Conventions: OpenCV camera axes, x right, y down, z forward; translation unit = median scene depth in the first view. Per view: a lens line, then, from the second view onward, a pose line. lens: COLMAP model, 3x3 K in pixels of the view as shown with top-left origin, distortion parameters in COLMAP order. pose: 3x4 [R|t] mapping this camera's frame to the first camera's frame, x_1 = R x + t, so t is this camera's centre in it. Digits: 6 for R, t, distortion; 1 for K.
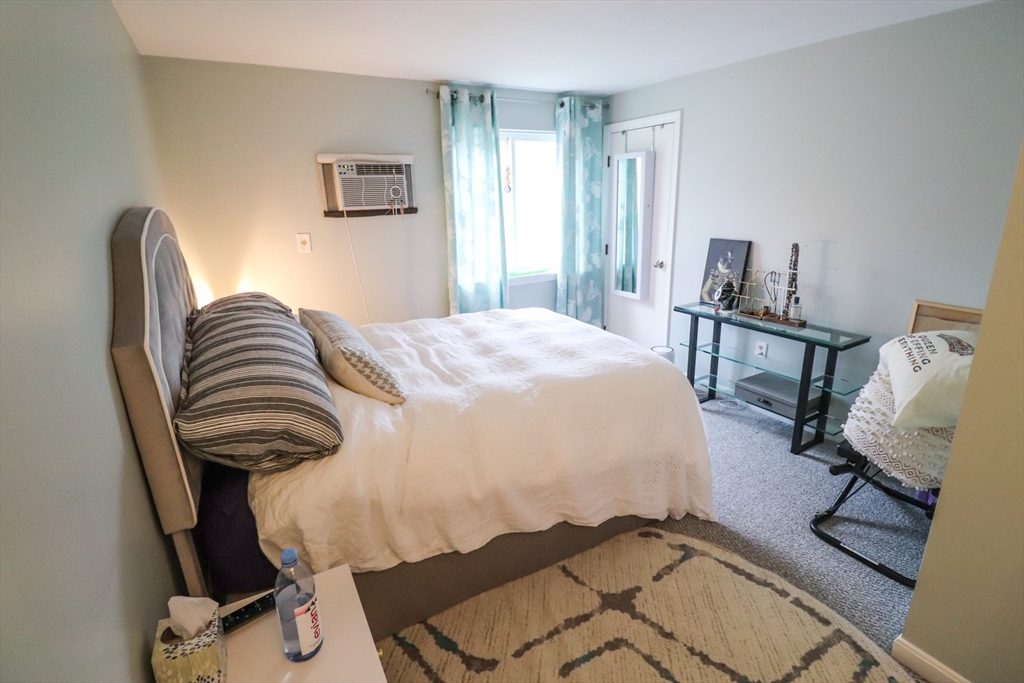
lens RADIAL K [[483.9, 0, 548.3], [0, 483.9, 348.8], [0, 0, 1]] dist [-0.003892, -0.010226]
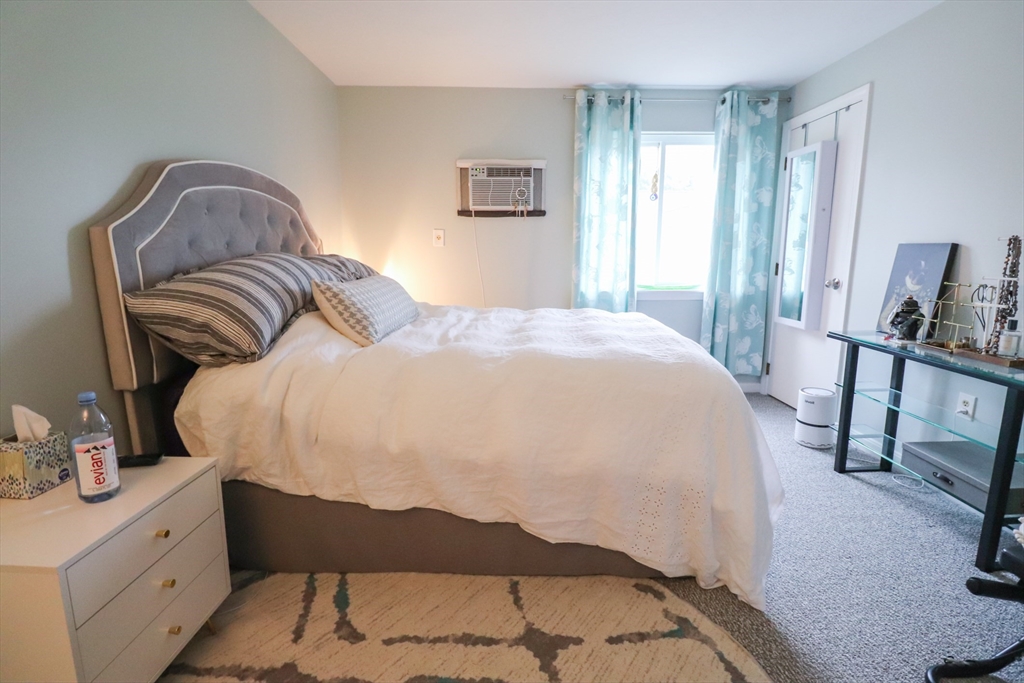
lens RADIAL K [[483.9, 0, 512.2], [0, 483.9, 337.6], [0, 0, 1]] dist [-0.003892, -0.010226]
pose [[0.863332, 0.111458, -0.492175, 0.247522], [-0.164492, 0.984191, -0.065658, 0.061689], [0.477076, 0.137644, 0.868017, 0.145762]]
